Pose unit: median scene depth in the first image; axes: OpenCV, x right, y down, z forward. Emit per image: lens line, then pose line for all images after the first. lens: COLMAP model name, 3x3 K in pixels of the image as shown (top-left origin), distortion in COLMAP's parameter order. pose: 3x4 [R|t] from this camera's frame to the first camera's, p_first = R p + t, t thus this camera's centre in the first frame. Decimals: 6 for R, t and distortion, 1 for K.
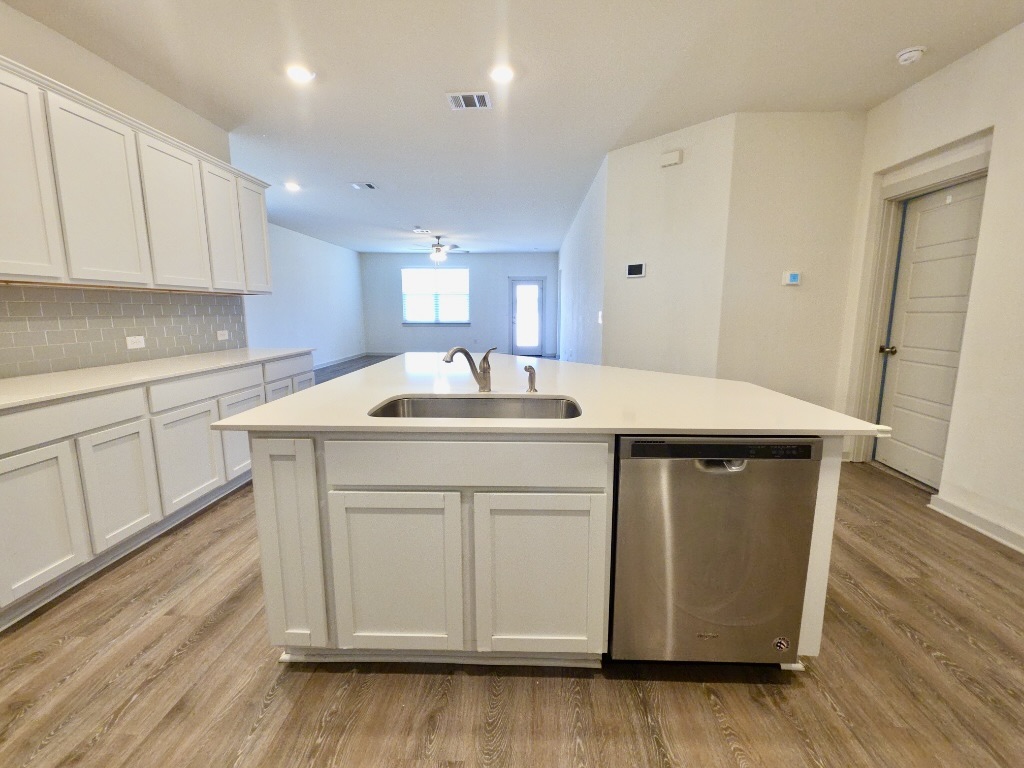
lens RADIAL K [[430.4, 0, 522.0], [0, 430.4, 377.7], [0, 0, 1]] dist [0.012777, -0.006601]
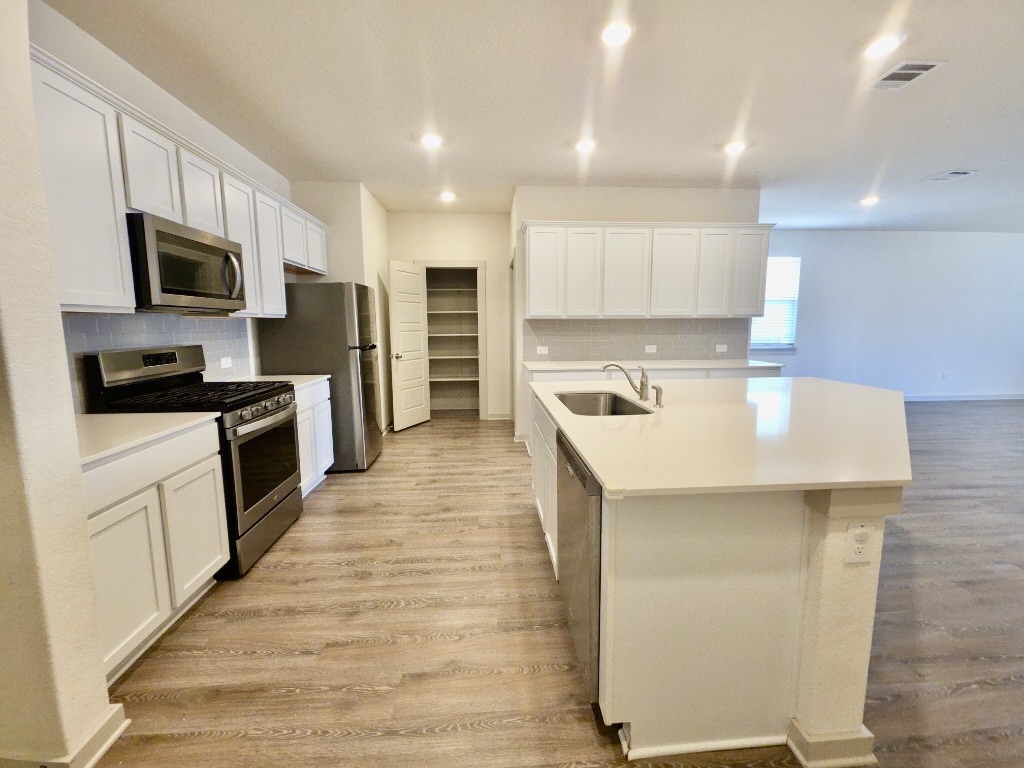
lens RADIAL K [[430.4, 0, 513.4], [0, 430.4, 379.6], [0, 0, 1]] dist [0.012777, -0.006601]
pose [[0.087851, 0.128813, -0.987770, 0.715305], [-0.147804, 0.982313, 0.114956, -0.075317], [0.985107, 0.135898, 0.105336, 0.295461]]
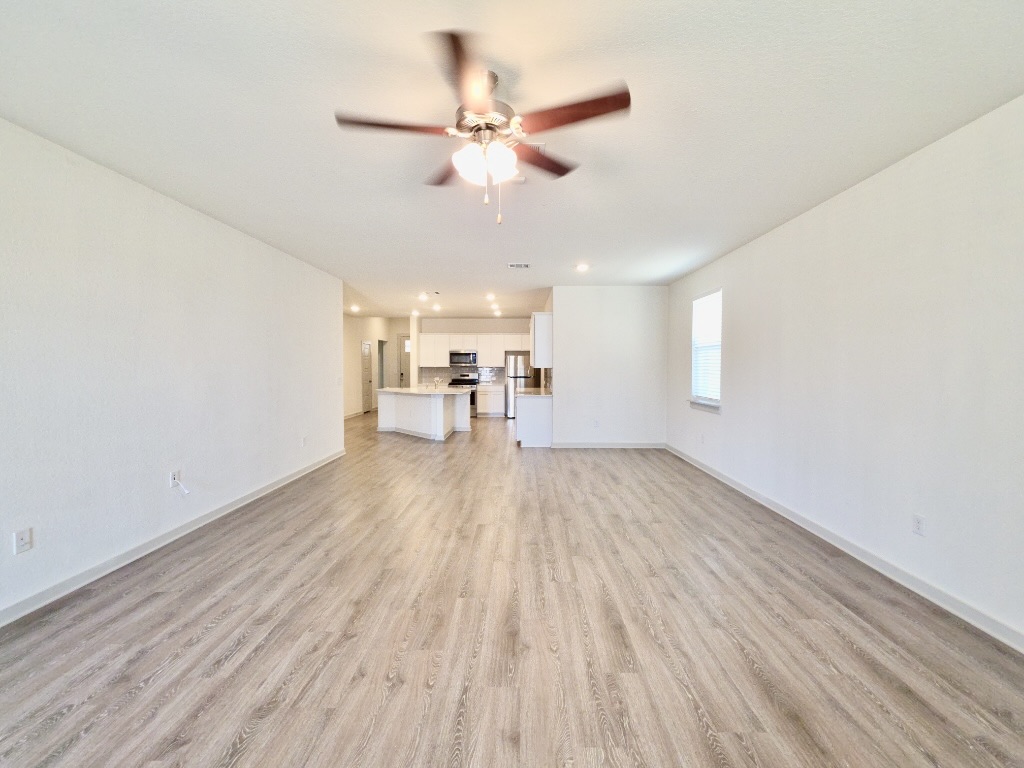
lens RADIAL K [[430.4, 0, 519.3], [0, 430.4, 377.9], [0, 0, 1]] dist [0.012777, -0.006601]
pose [[-0.999915, 0.001210, -0.012973, -0.633927], [-0.001172, 0.983280, 0.182098, -0.646616], [0.012977, 0.182098, -0.983195, 3.774794]]
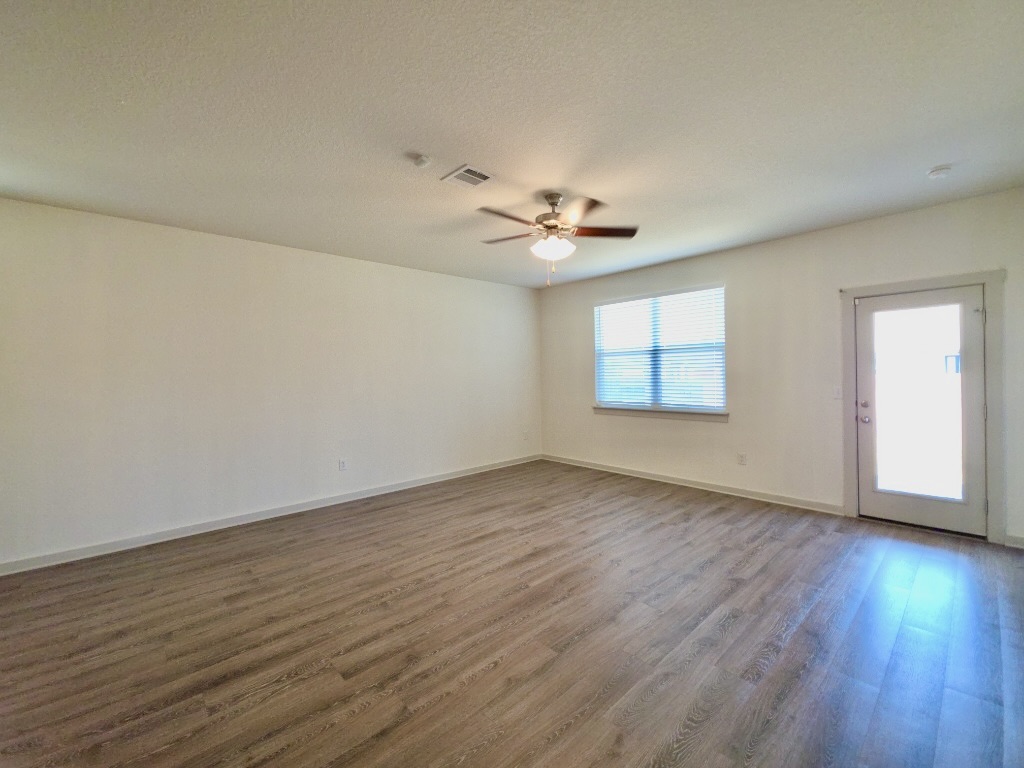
lens RADIAL K [[430.4, 0, 517.3], [0, 430.4, 377.2], [0, 0, 1]] dist [0.012777, -0.006601]
pose [[0.695689, -0.006182, -0.718317, 0.147007], [-0.093966, 0.990588, -0.099531, -0.404084], [0.712171, 0.136740, 0.688560, 2.243620]]
